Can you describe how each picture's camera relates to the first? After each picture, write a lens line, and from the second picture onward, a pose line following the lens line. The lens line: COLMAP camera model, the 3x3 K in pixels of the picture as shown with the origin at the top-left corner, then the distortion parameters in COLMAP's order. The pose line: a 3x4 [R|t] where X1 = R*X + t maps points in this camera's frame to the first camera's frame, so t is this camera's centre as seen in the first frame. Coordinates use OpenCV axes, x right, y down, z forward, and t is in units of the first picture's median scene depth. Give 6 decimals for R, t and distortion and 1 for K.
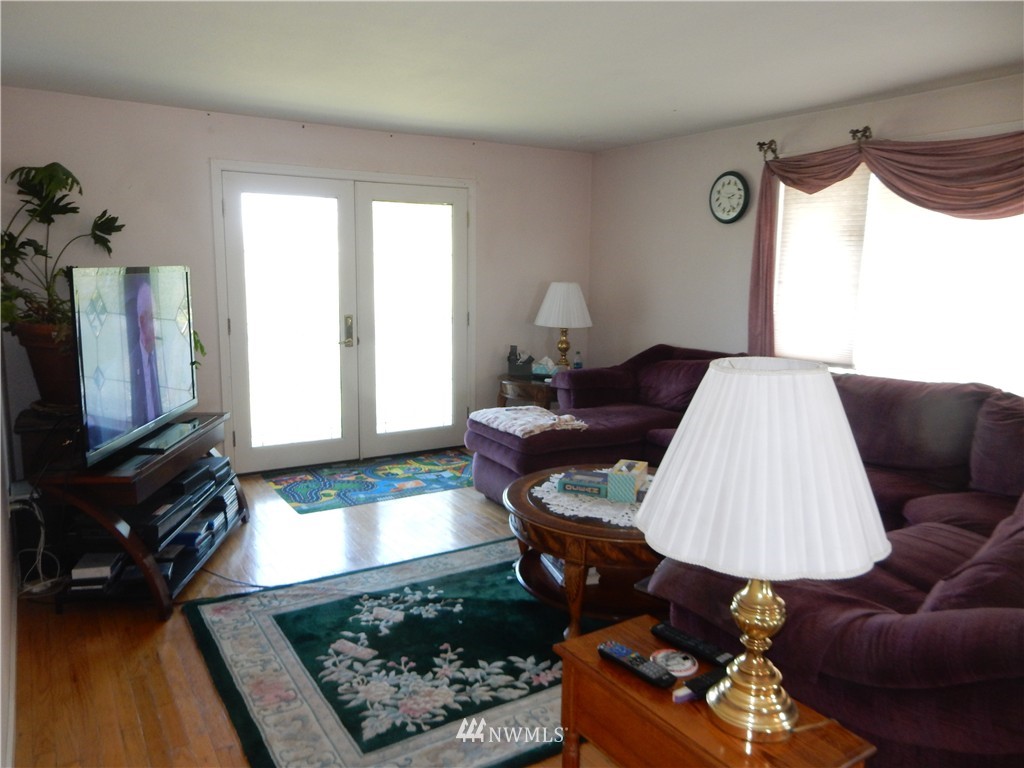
lens RADIAL K [[747.2, 0, 518.5], [0, 747.2, 391.2], [0, 0, 1]] dist [-0.006830, -0.000487]
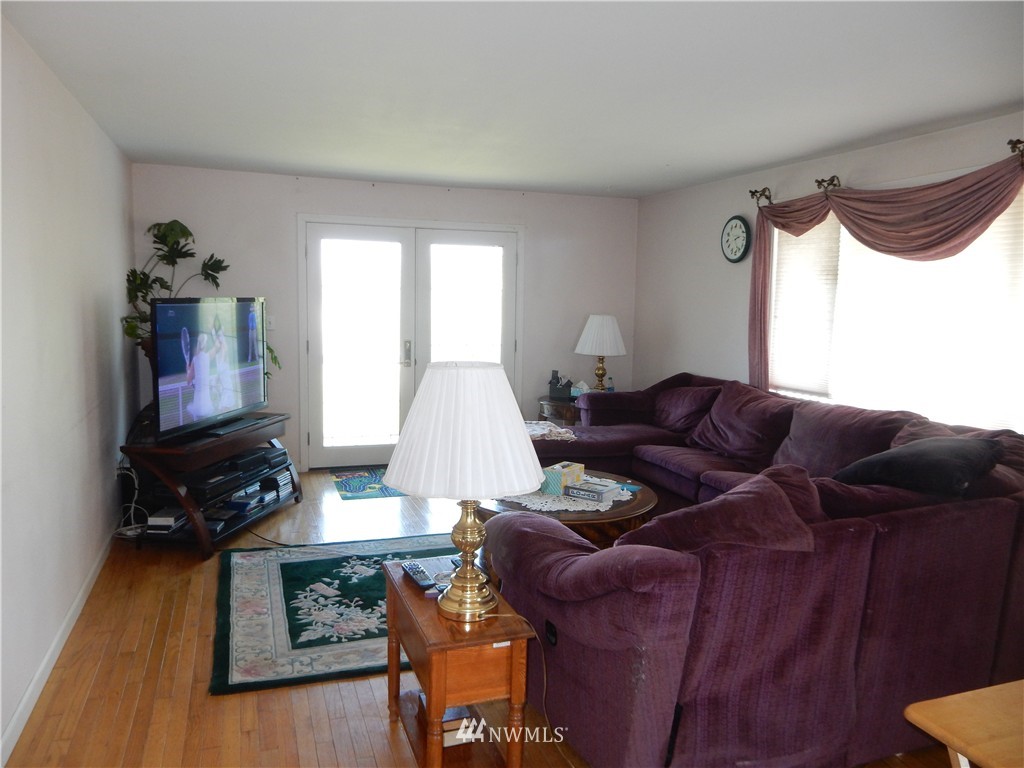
lens RADIAL K [[747.2, 0, 518.5], [0, 747.2, 391.2], [0, 0, 1]] dist [-0.006830, -0.000487]
pose [[0.977009, 0.033746, -0.210513, 0.260109], [-0.042788, 0.998340, -0.038547, 0.023363], [0.208862, 0.046668, 0.976831, -0.156834]]
